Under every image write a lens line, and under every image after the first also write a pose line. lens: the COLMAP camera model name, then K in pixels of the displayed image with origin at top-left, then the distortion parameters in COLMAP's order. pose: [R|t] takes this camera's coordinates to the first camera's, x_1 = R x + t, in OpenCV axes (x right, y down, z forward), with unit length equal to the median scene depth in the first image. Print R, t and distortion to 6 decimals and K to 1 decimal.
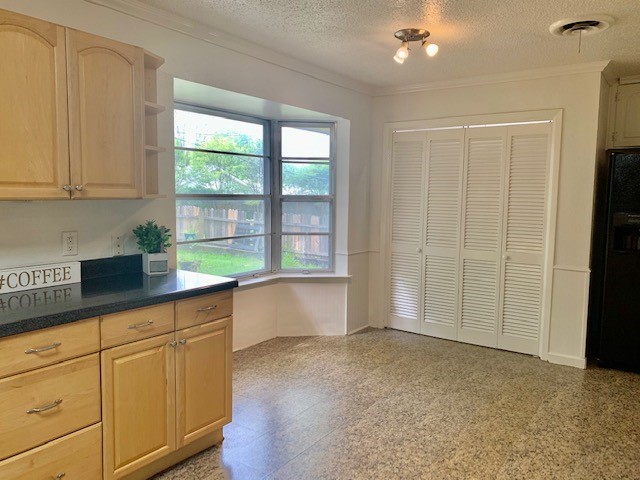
lens RADIAL K [[485.9, 0, 322.2], [0, 485.9, 242.0], [0, 0, 1]] dist [0.050812, -0.053454]
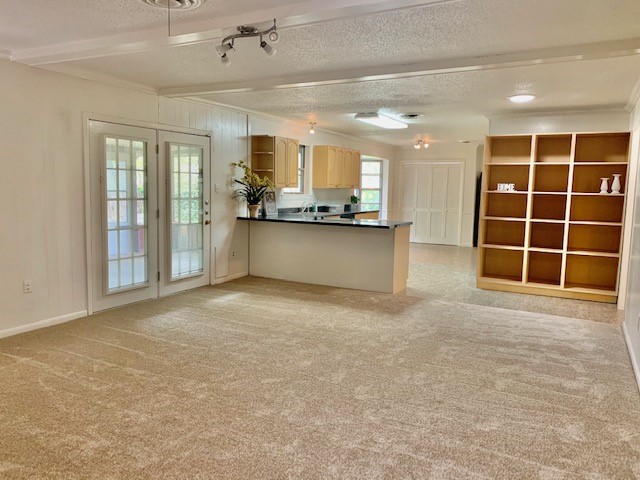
lens RADIAL K [[485.9, 0, 322.2], [0, 485.9, 242.0], [0, 0, 1]] dist [0.050812, -0.053454]
pose [[0.991667, -0.006180, 0.128676, -0.695504], [0.004231, 0.999872, 0.015420, 0.166147], [-0.128755, -0.014747, 0.991567, -1.693892]]
